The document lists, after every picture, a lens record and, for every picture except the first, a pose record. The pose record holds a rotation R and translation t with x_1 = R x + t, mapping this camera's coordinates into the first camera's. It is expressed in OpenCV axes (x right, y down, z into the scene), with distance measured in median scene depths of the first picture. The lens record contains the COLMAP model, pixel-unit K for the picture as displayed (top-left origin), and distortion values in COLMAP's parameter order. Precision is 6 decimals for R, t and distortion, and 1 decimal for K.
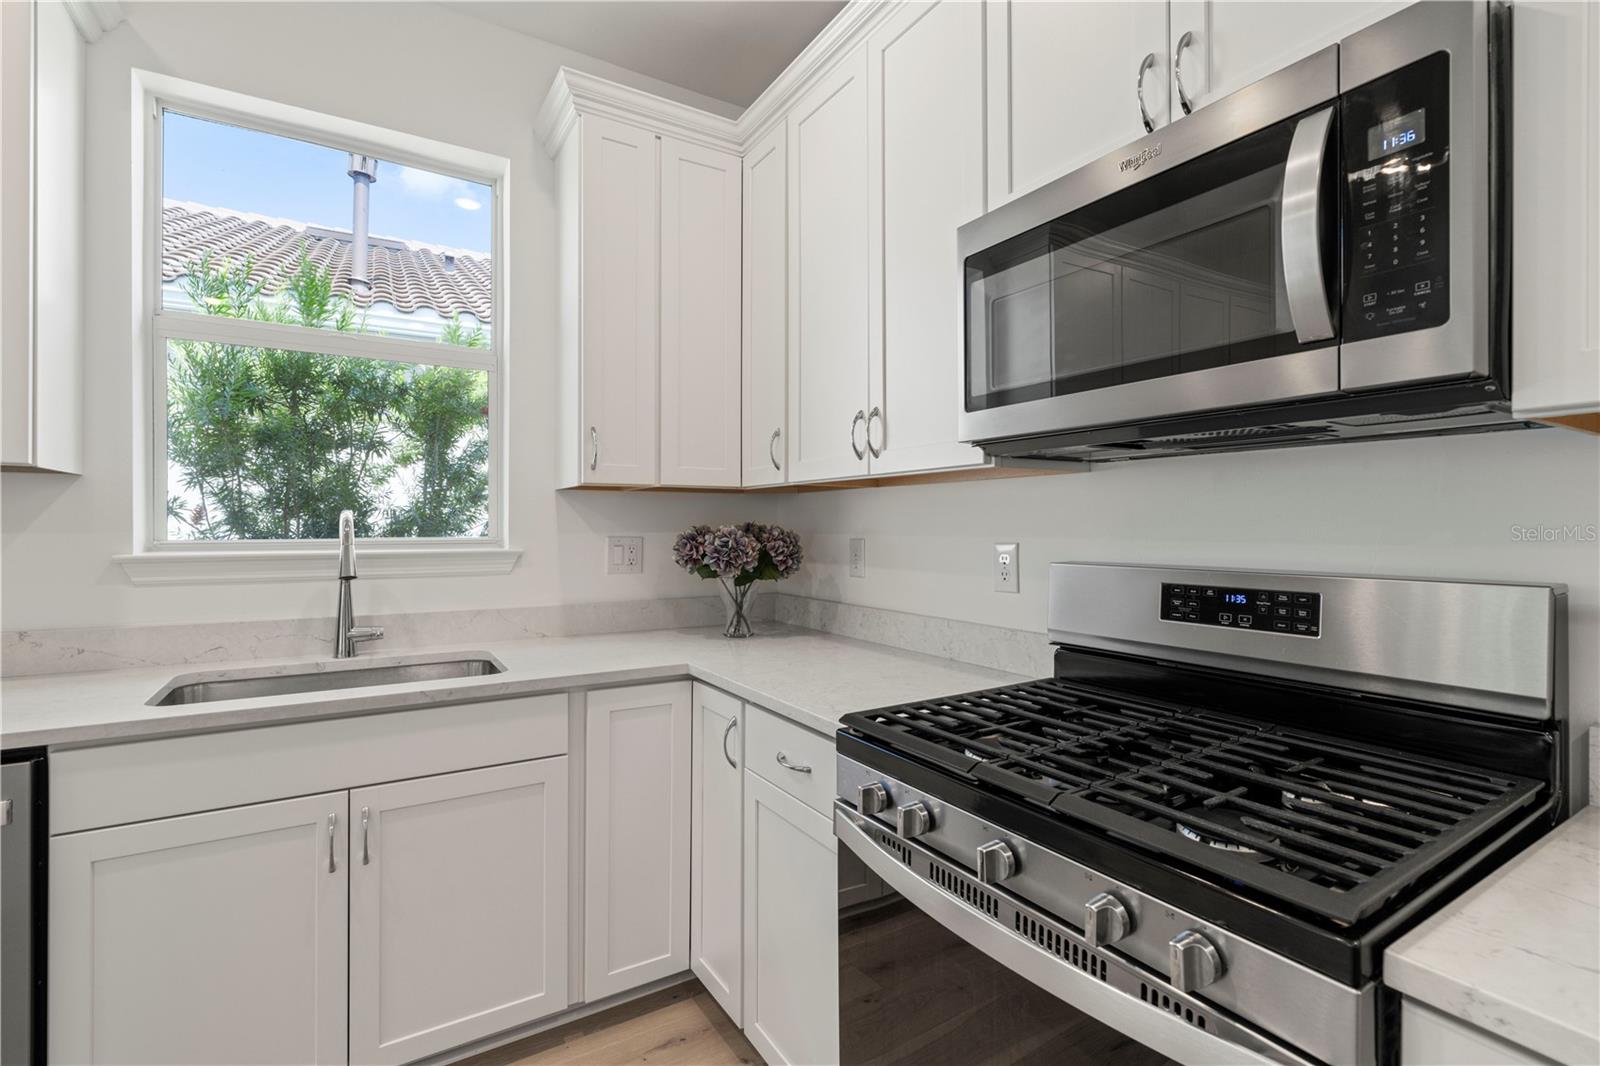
lens RADIAL K [[722.3, 0, 804.4], [0, 722.3, 529.5], [0, 0, 1]] dist [-0.008388, 0.003034]
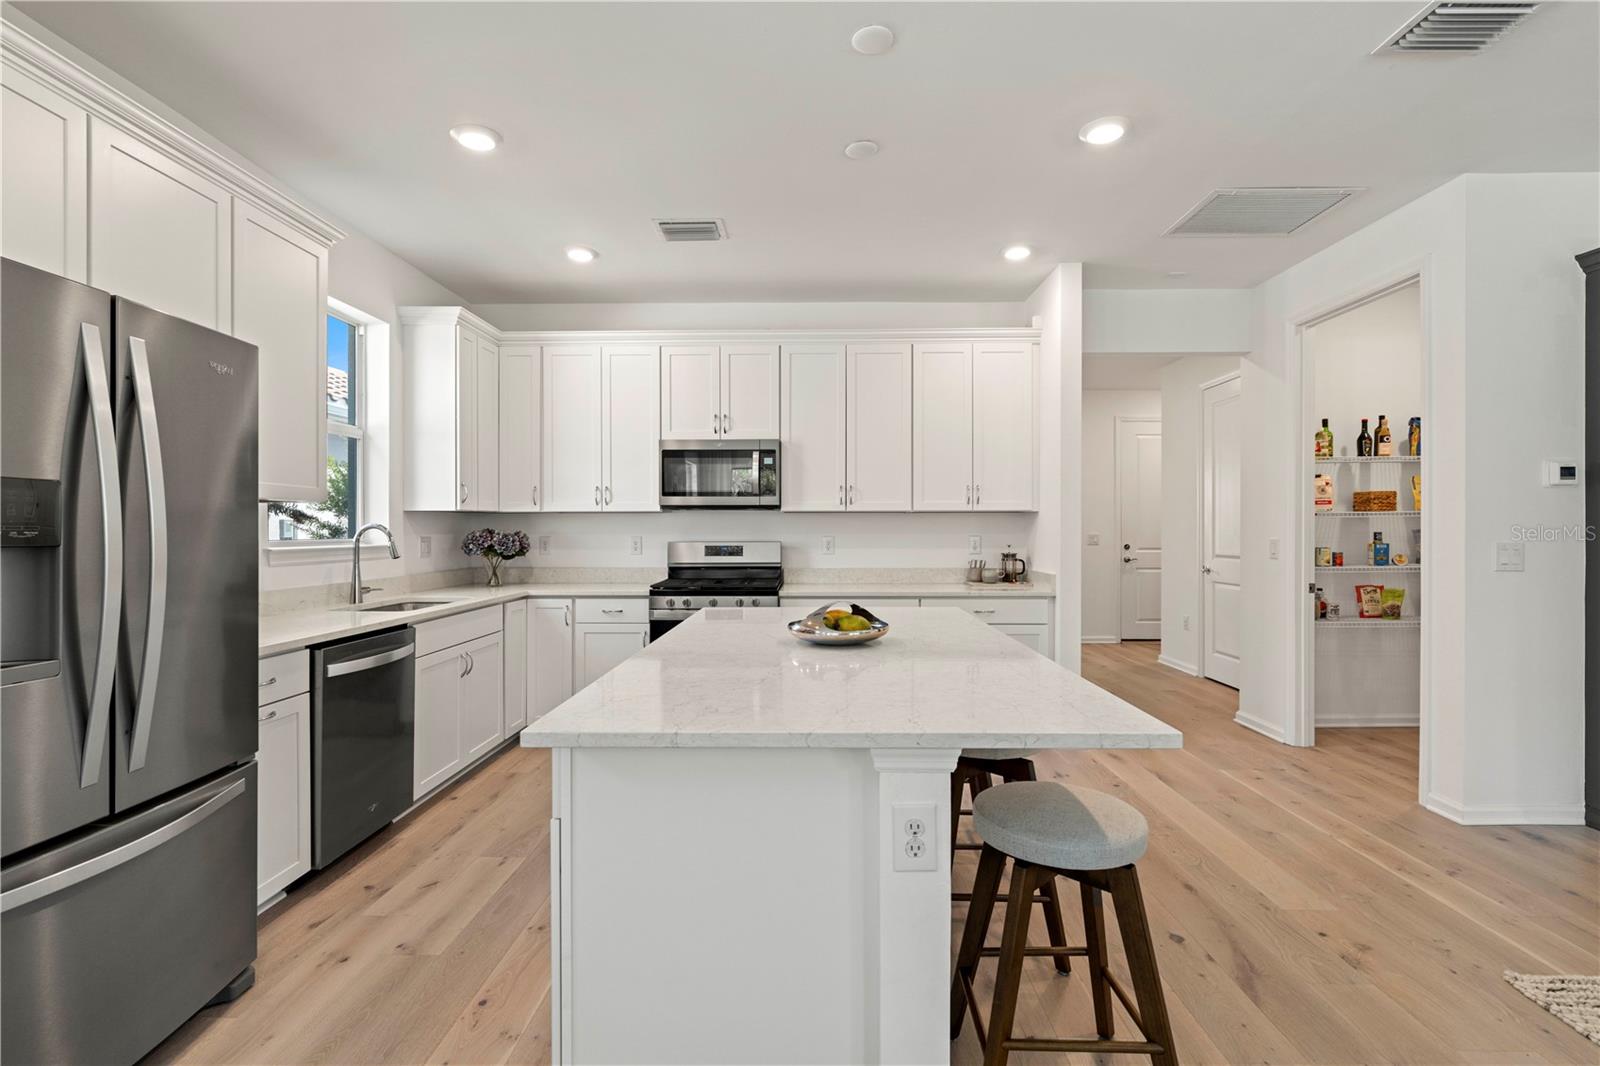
lens RADIAL K [[722.3, 0, 803.3], [0, 722.3, 533.3], [0, 0, 1]] dist [-0.008388, 0.003034]
pose [[0.543828, -0.006681, 0.839170, -1.587841], [0.006082, 0.999973, 0.004020, -0.000988], [-0.839175, 0.002917, 0.543854, -0.969475]]
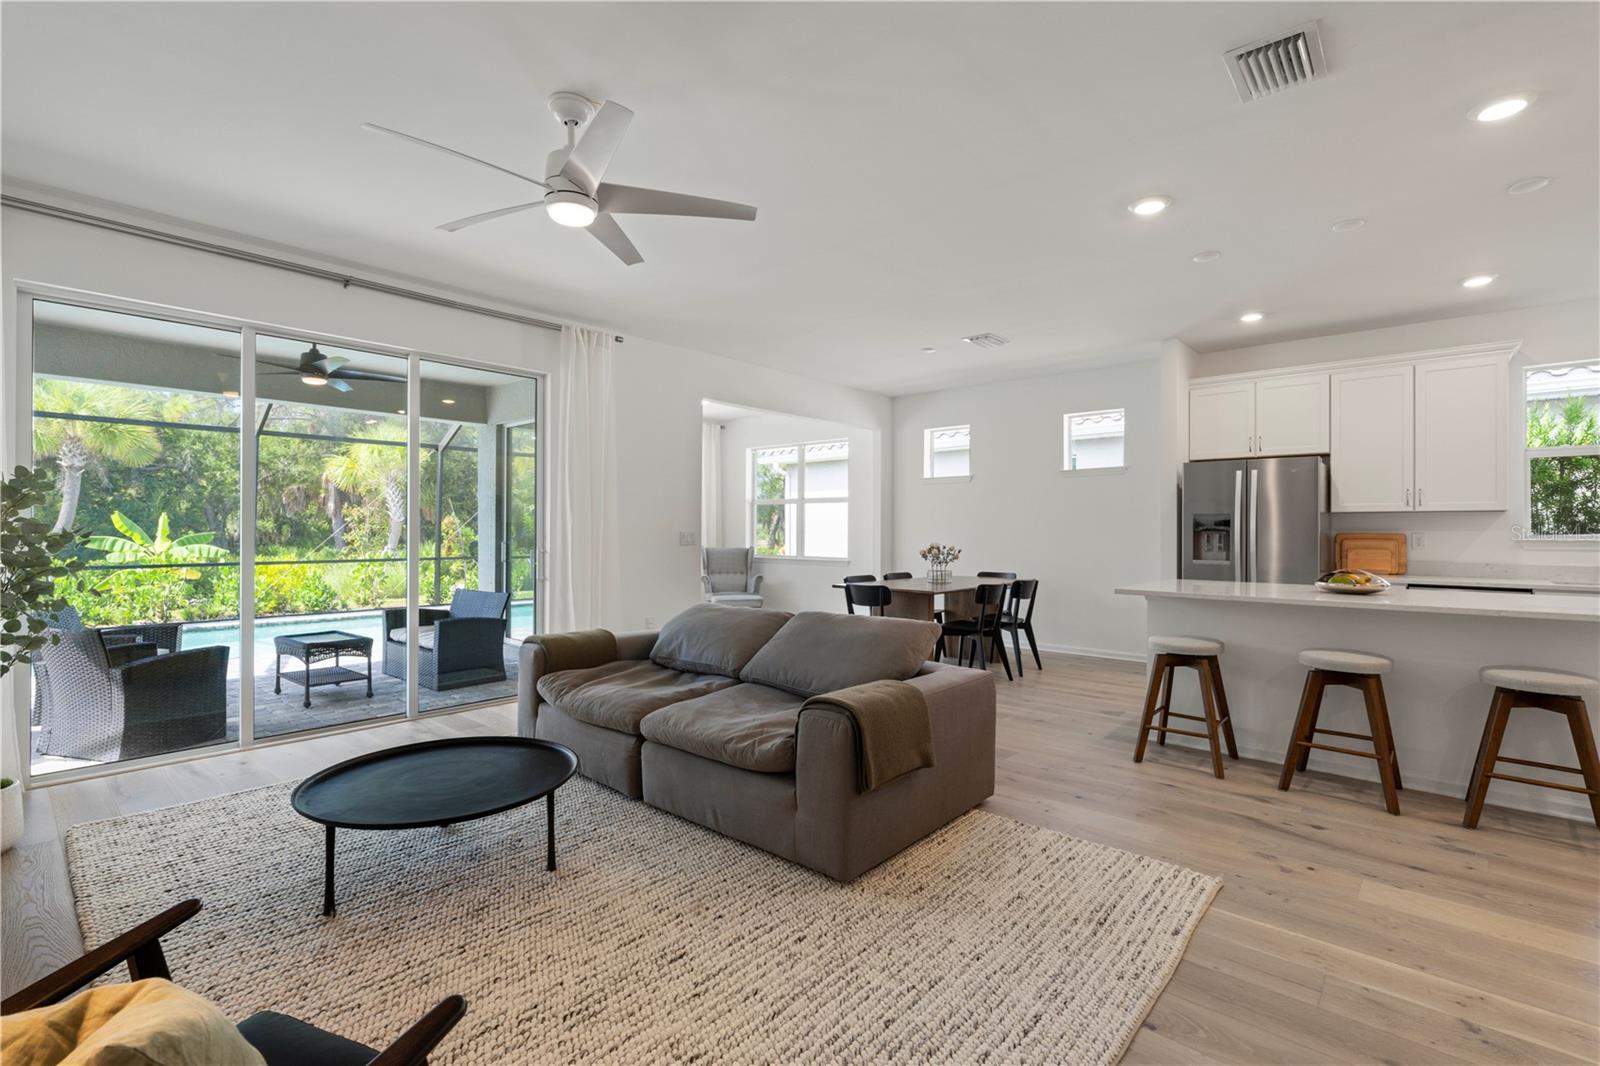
lens RADIAL K [[722.3, 0, 805.6], [0, 722.3, 530.1], [0, 0, 1]] dist [-0.008388, 0.003034]
pose [[0.287294, -0.000957, -0.957842, 0.909154], [-0.006357, 0.999976, -0.002906, 0.025077], [0.957821, 0.006924, 0.287281, -2.376561]]
